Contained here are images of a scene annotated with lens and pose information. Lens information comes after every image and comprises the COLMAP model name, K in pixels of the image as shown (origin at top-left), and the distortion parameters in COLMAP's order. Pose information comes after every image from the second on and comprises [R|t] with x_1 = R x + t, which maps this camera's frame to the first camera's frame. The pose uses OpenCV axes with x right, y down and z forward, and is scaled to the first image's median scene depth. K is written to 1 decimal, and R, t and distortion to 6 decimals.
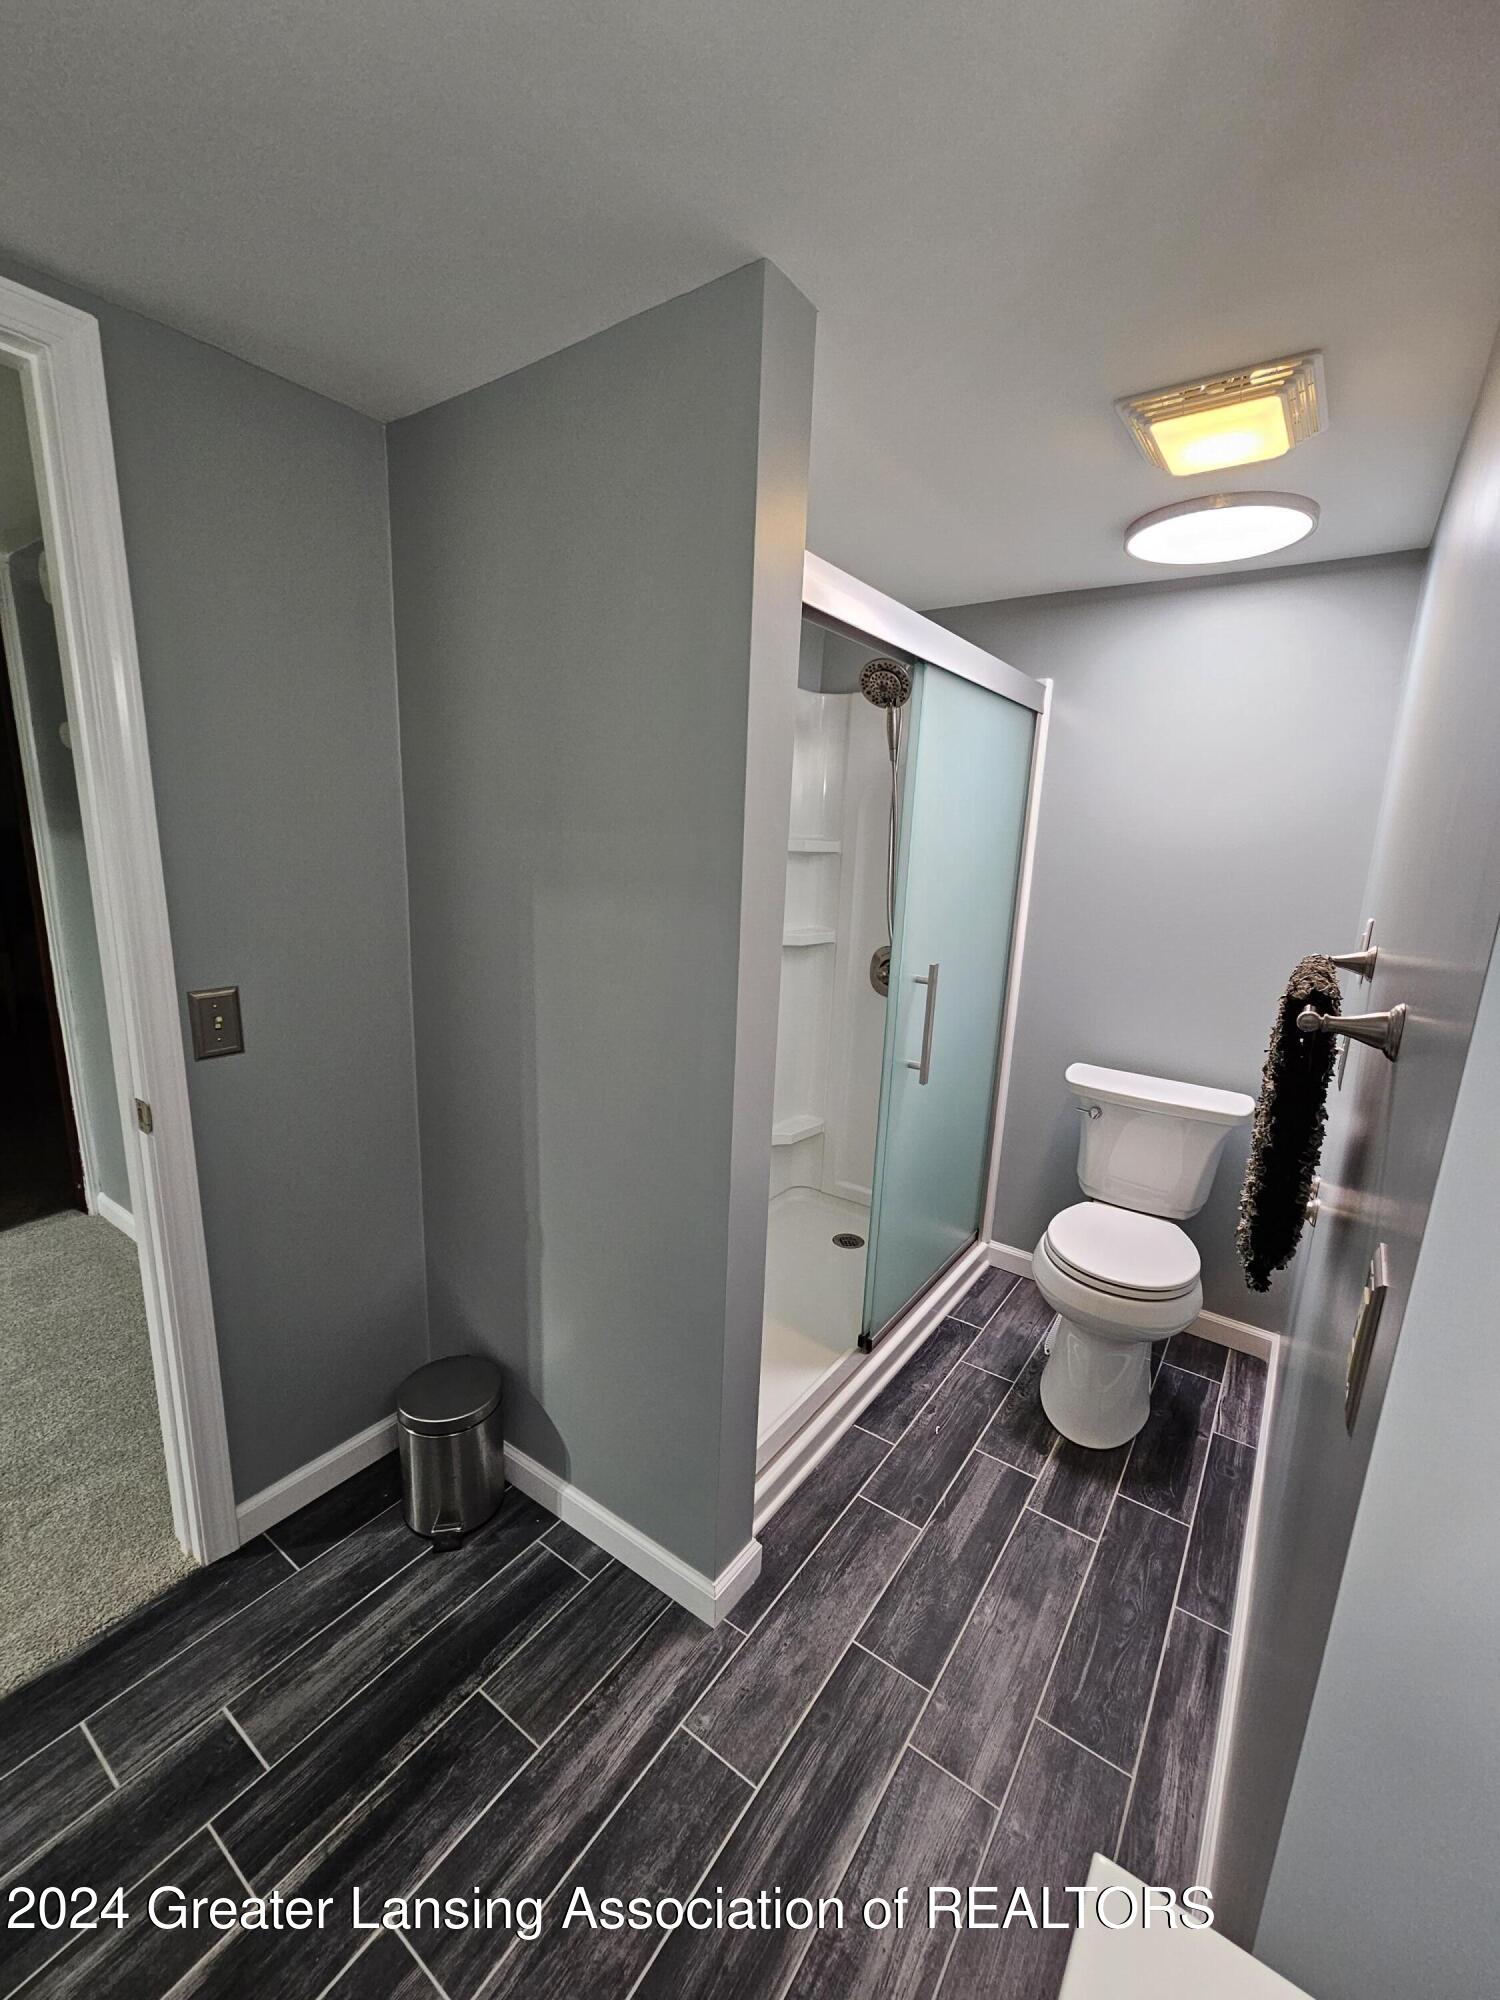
lens RADIAL K [[815.2, 0, 744.0], [0, 815.2, 1012.9], [0, 0, 1]] dist [0.002475, 0.000769]
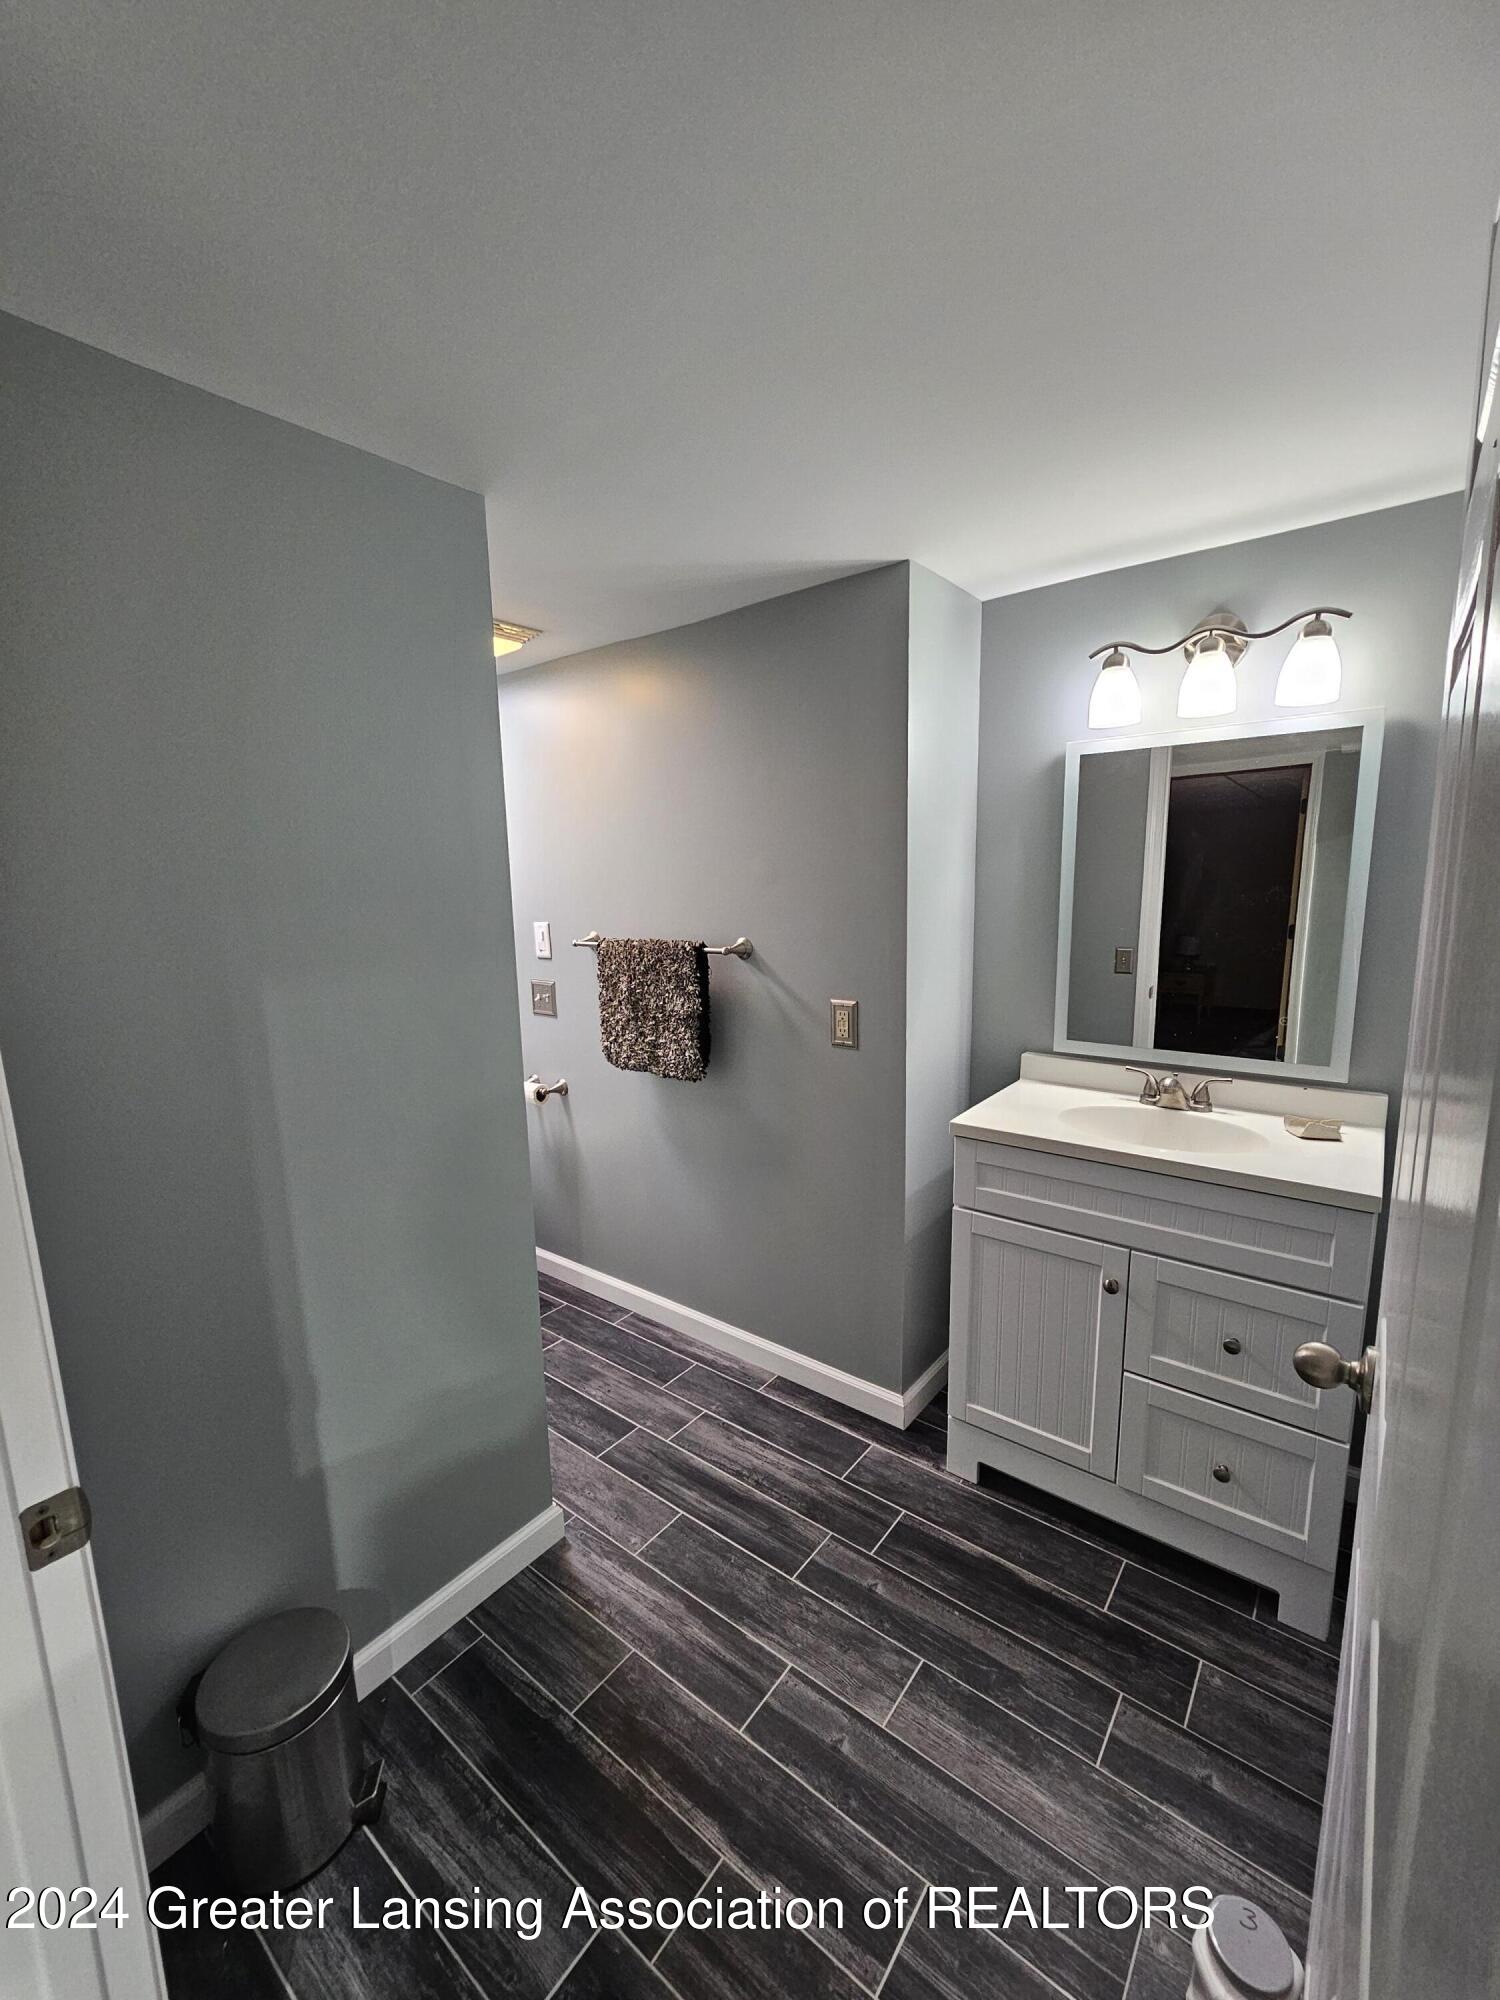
lens RADIAL K [[815.2, 0, 746.1], [0, 815.2, 1005.5], [0, 0, 1]] dist [0.002475, 0.000769]
pose [[0.052752, -0.192064, 0.979964, -1.170702], [0.223609, 0.958683, 0.175856, -0.180432], [-0.973250, 0.209852, 0.093520, 0.493803]]
